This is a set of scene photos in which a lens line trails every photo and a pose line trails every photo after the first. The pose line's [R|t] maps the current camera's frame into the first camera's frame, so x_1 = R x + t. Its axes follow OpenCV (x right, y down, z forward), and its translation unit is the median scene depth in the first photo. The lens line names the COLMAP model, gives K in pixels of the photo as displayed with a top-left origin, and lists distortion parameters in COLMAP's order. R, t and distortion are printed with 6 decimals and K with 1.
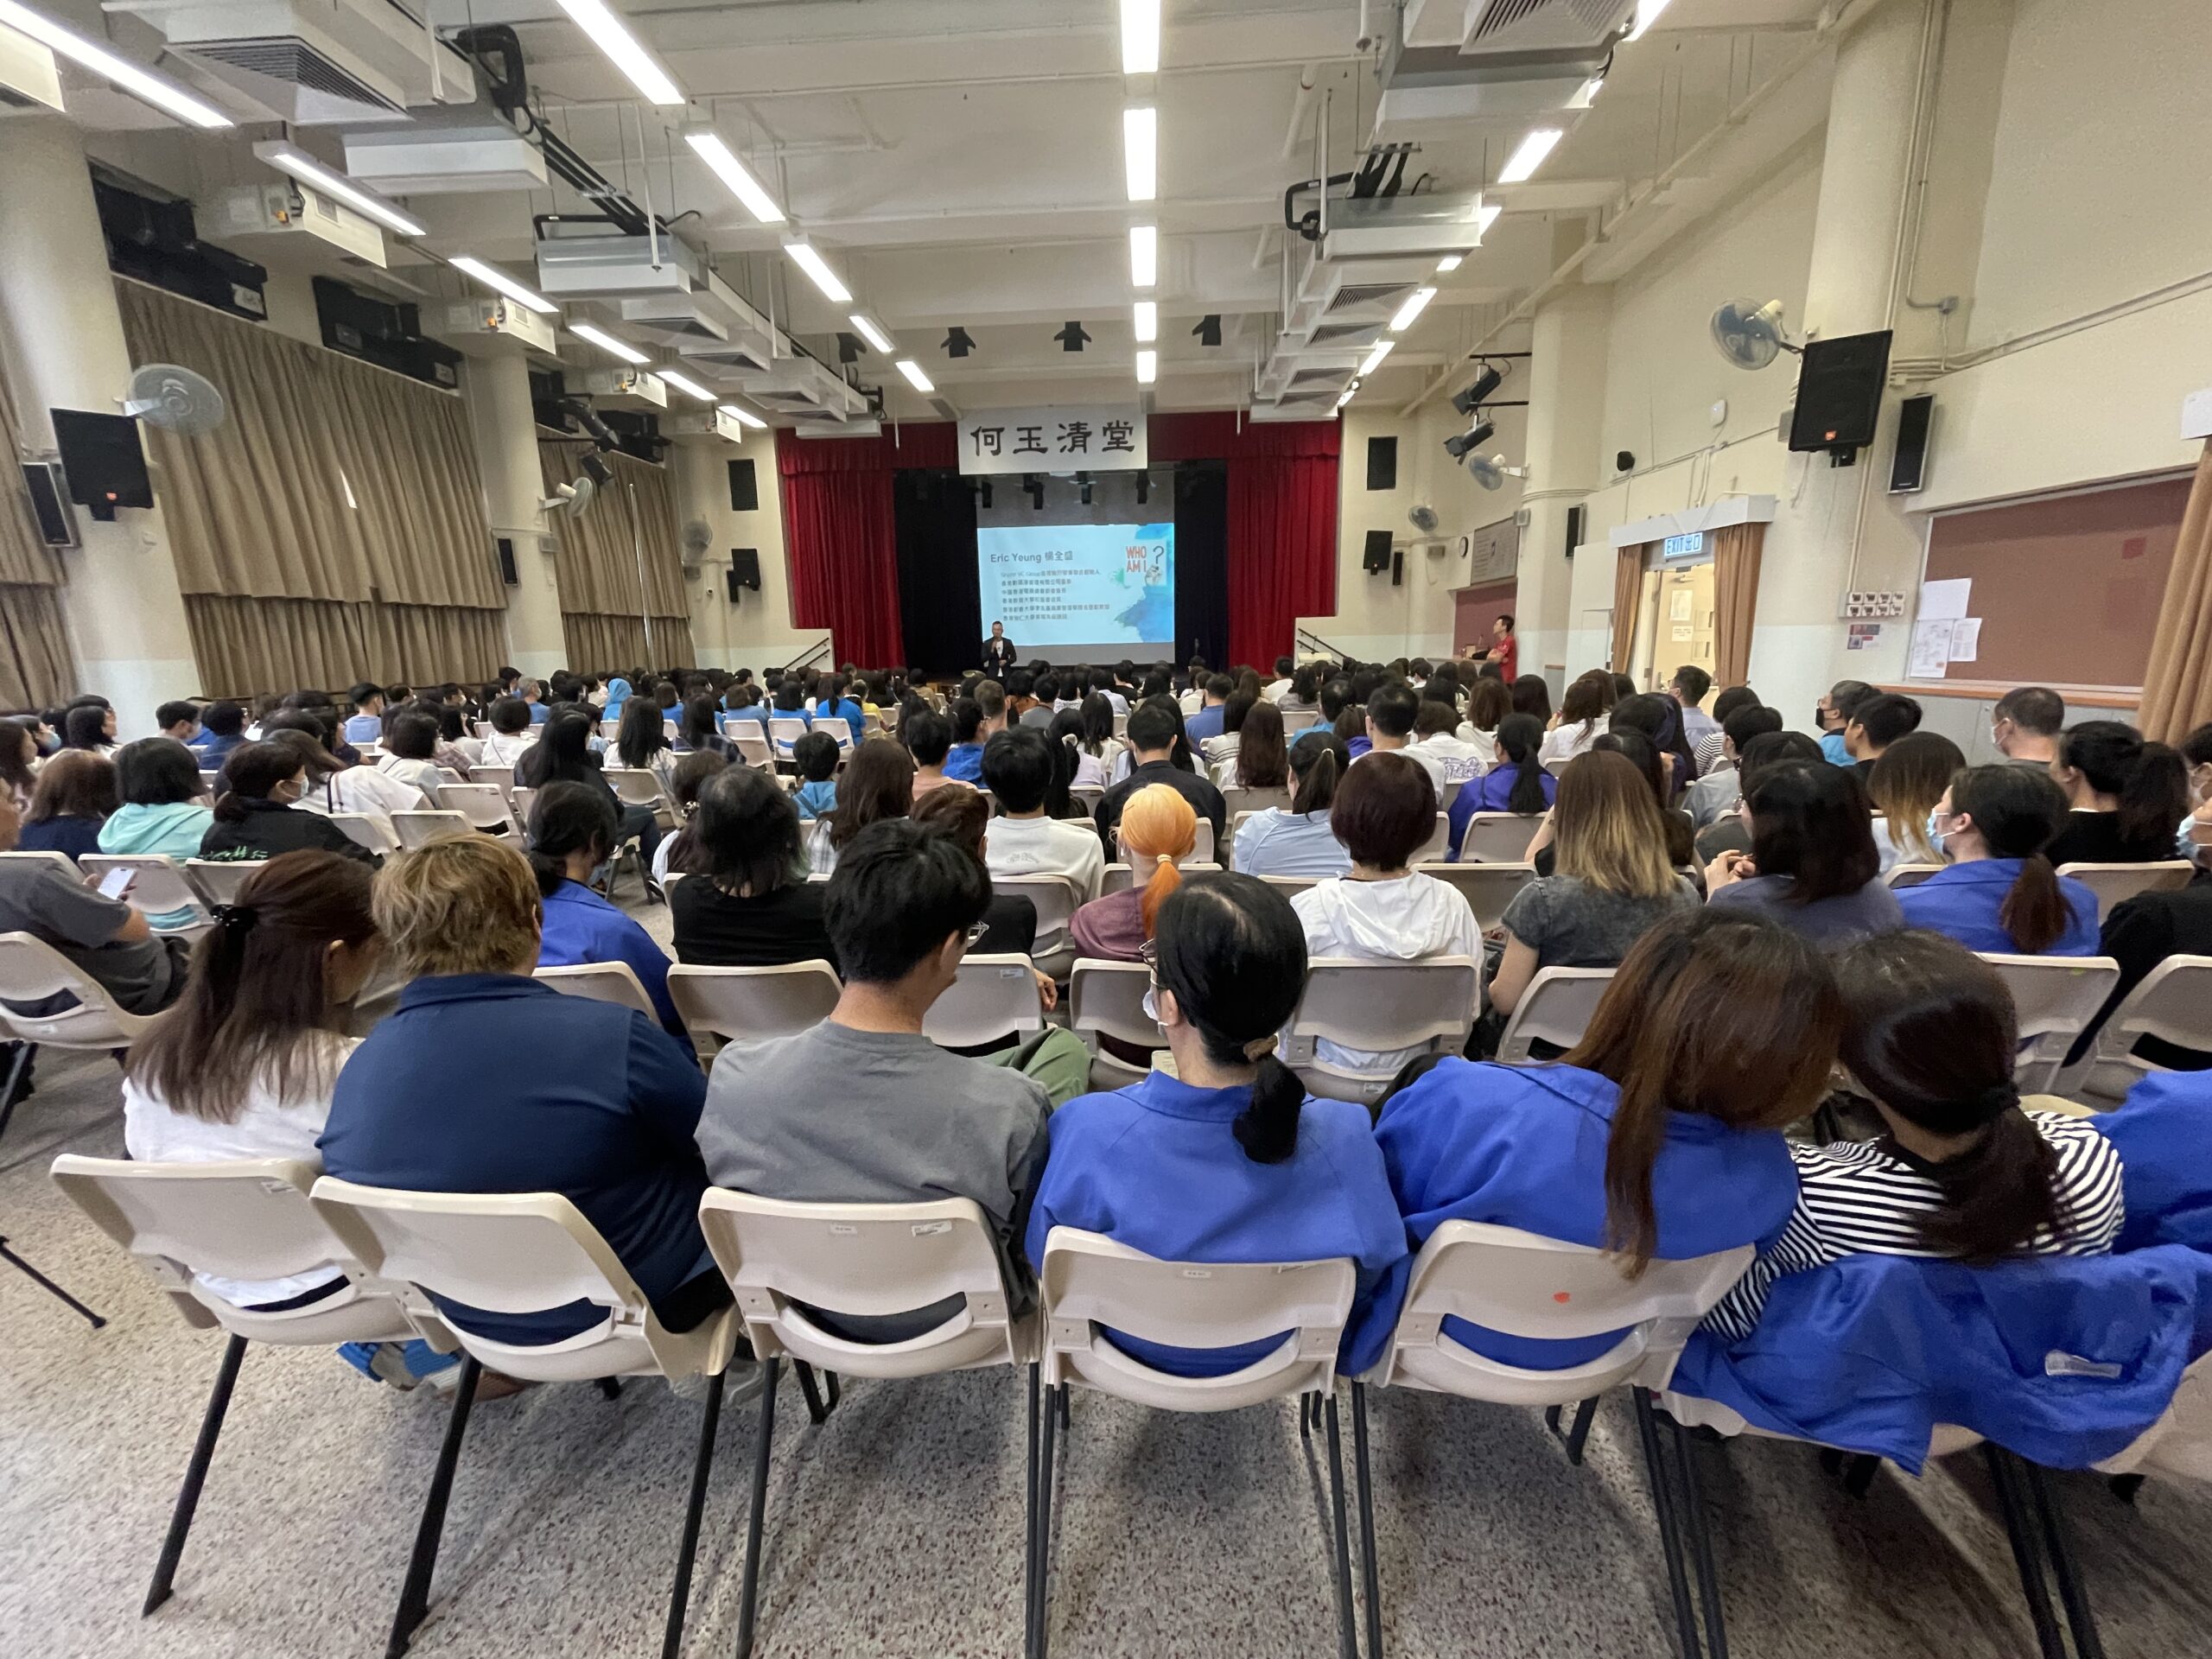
lens RADIAL K [[891.5, 0, 1099.8], [0, 891.5, 825.5], [0, 0, 1]] dist [-0.002287, 0.000851]
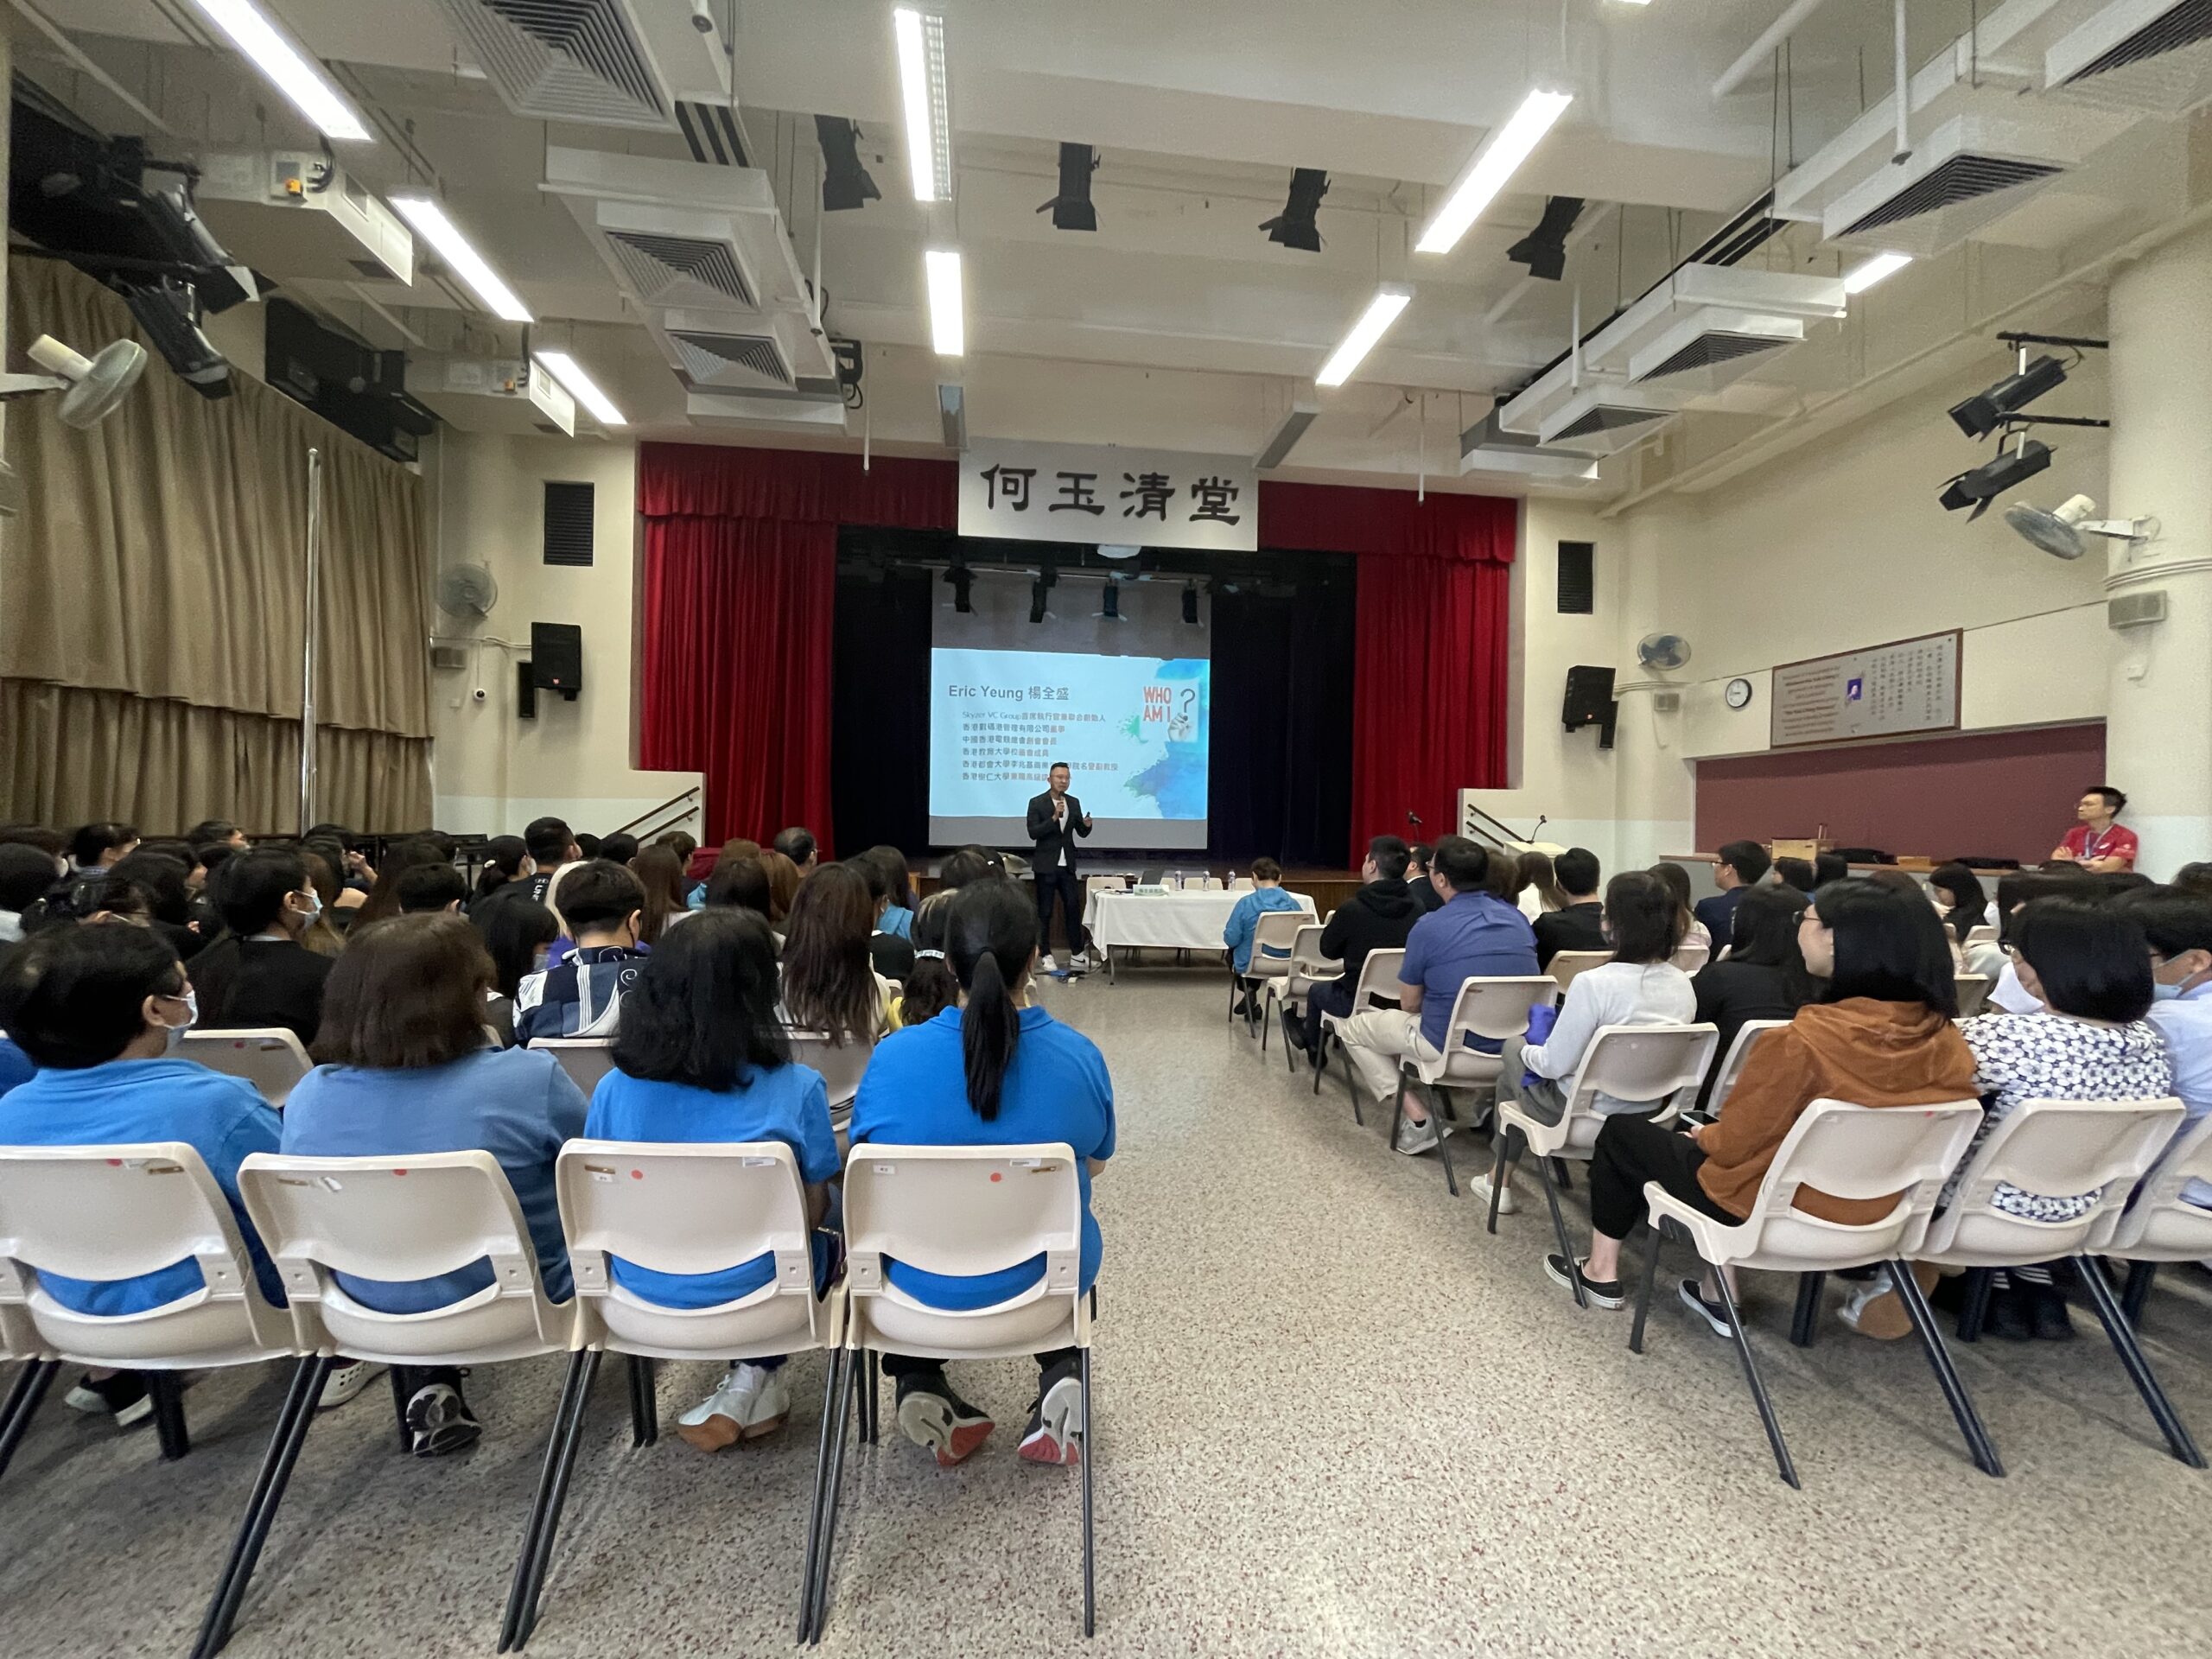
lens RADIAL K [[891.5, 0, 1100.4], [0, 891.5, 823.9], [0, 0, 1]] dist [-0.002287, 0.000851]
pose [[0.983044, 0.037796, 0.179430, -0.161605], [-0.000472, 0.979045, -0.203643, -0.075349], [-0.183367, 0.200105, 0.962463, 0.429898]]
